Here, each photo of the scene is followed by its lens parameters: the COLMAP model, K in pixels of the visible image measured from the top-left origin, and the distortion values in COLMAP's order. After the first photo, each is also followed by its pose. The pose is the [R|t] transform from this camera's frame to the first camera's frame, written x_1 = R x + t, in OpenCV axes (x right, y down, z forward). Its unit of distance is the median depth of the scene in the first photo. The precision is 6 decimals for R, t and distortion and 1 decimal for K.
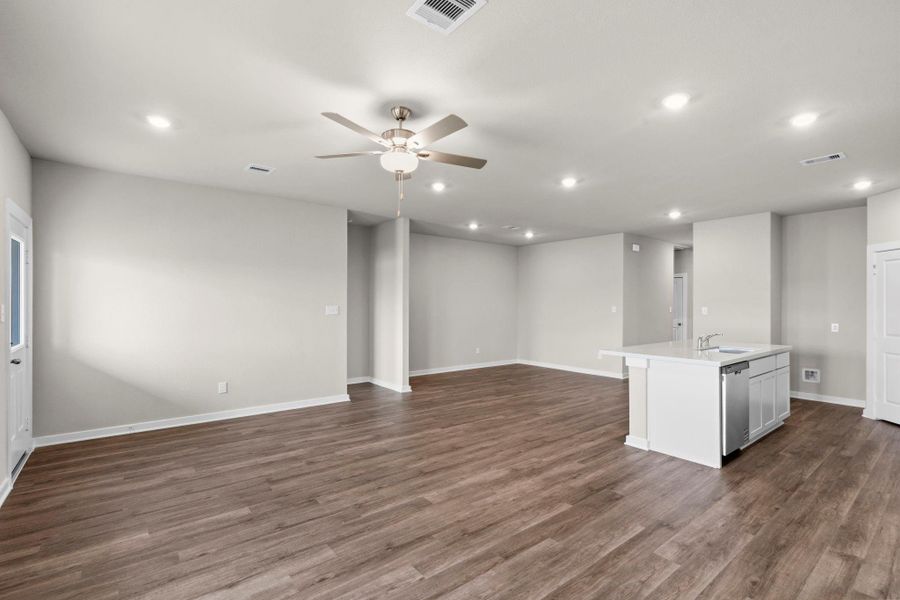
lens RADIAL K [[412.7, 0, 447.0], [0, 412.7, 304.9], [0, 0, 1]] dist [-0.000497, -0.000005]
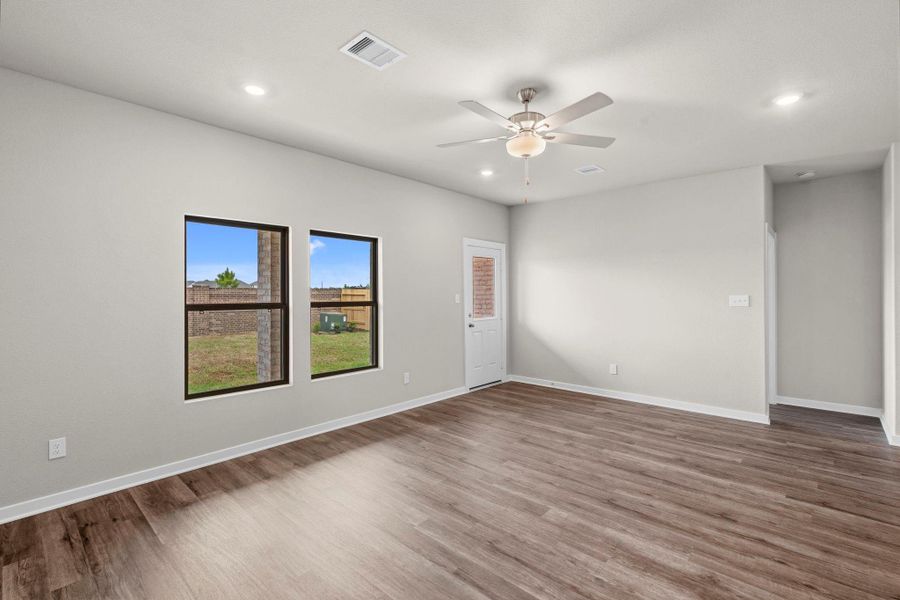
lens RADIAL K [[408.0, 0, 448.6], [0, 408.0, 296.8], [0, 0, 1]] dist [-0.001107, 0.000279]
pose [[0.163883, 0.001966, -0.986478, 0.677064], [-0.000129, 0.999998, 0.001972, 0.005511], [0.986480, -0.000196, 0.163883, 0.558851]]
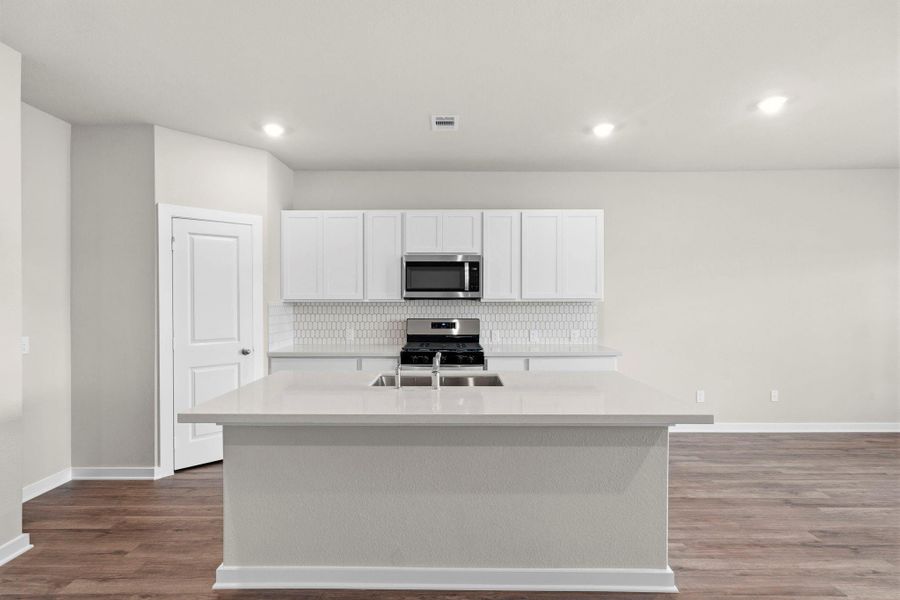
lens RADIAL K [[449.1, 0, 450.0], [0, 449.1, 300.0], [0, 0, 1]] dist [0.004879, 0.000589]
pose [[-0.784165, -0.003663, 0.620542, 0.382161], [-0.001008, 0.999989, 0.004629, -0.000182], [-0.620552, 0.003005, -0.784160, 1.897183]]
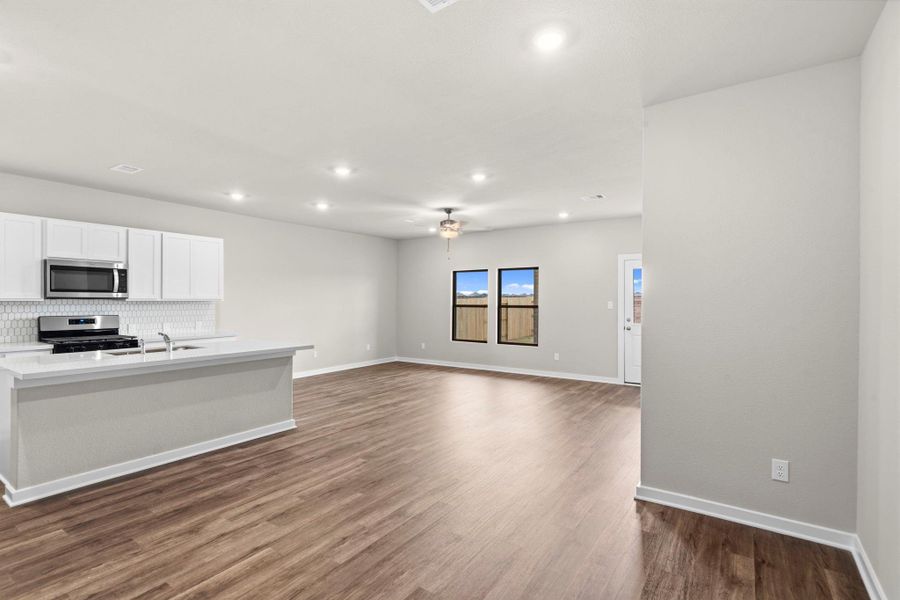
lens RADIAL K [[437.0, 0, 450.0], [0, 437.0, 300.0], [0, 0, 1]] dist [-0.001340, -0.000148]
pose [[-0.953698, -0.007955, -0.300661, 0.477047], [-0.008510, 0.999964, 0.000536, -0.003672], [0.300645, 0.003070, -0.953731, 2.688935]]
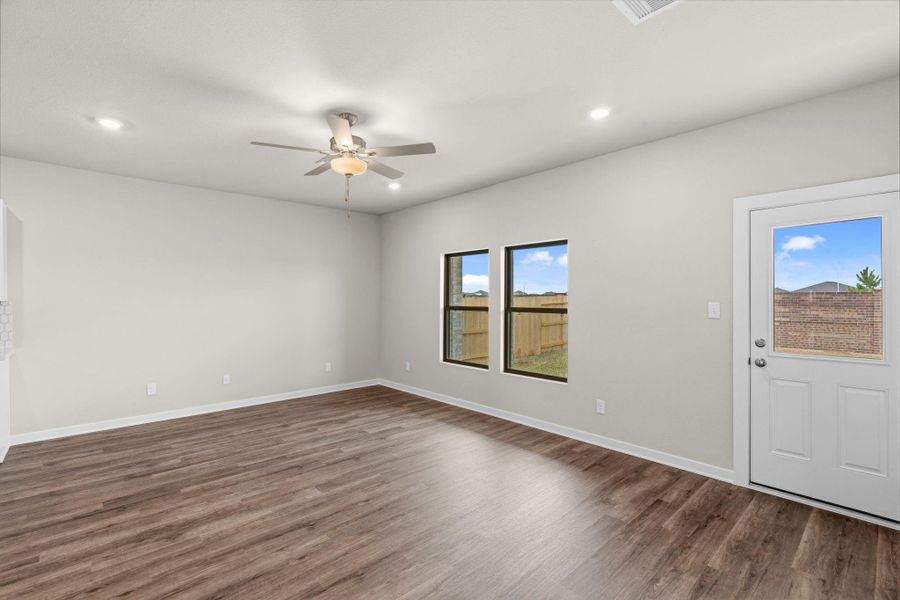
lens RADIAL K [[408.0, 0, 448.6], [0, 408.0, 296.8], [0, 0, 1]] dist [-0.001107, 0.000279]
pose [[-0.997327, -0.006577, -0.072776, -0.251908], [-0.006328, 0.999973, -0.003663, -0.005702], [0.072799, -0.003192, -0.997342, 1.756458]]
